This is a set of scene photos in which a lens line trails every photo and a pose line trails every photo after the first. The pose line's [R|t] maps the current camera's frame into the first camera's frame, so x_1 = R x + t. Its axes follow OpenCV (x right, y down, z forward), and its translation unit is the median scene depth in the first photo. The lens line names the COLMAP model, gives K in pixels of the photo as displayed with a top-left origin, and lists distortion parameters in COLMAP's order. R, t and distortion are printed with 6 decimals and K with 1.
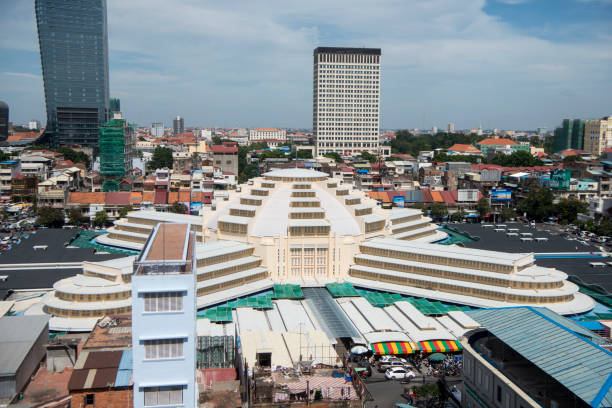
lens RADIAL K [[688.4, 0, 323.6], [0, 688.4, 200.4], [0, 0, 1]] dist [0.081576, 0.000000]
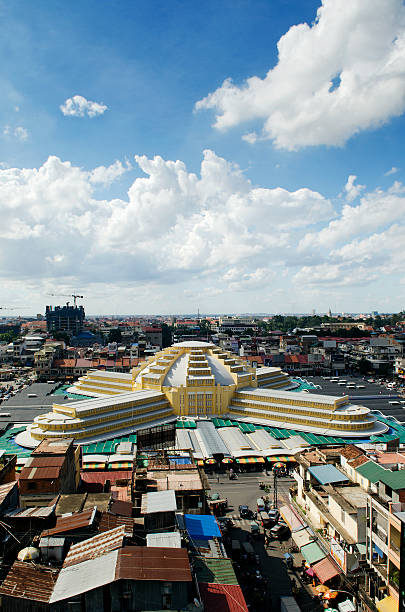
lens RADIAL K [[487.3, 0, 225.7], [0, 487.3, 299.2], [0, 0, 1]] dist [-0.003232, 0.008894]
pose [[0.998647, -0.019221, -0.048317, 0.075065], [0.012634, 0.991021, -0.133107, 0.004942], [0.050442, 0.132317, 0.989923, -0.064746]]
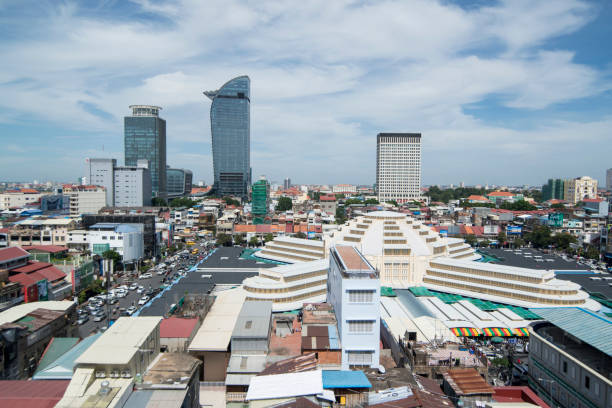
lens RADIAL K [[441.9, 0, 297.0], [0, 441.9, 203.0], [0, 0, 1]] dist [0.008531, 0.008619]
pose [[0.991372, 0.004983, -0.130987, -0.093909], [-0.013116, 0.998033, -0.061298, -0.000831], [0.130423, 0.062487, 0.989487, -0.010958]]
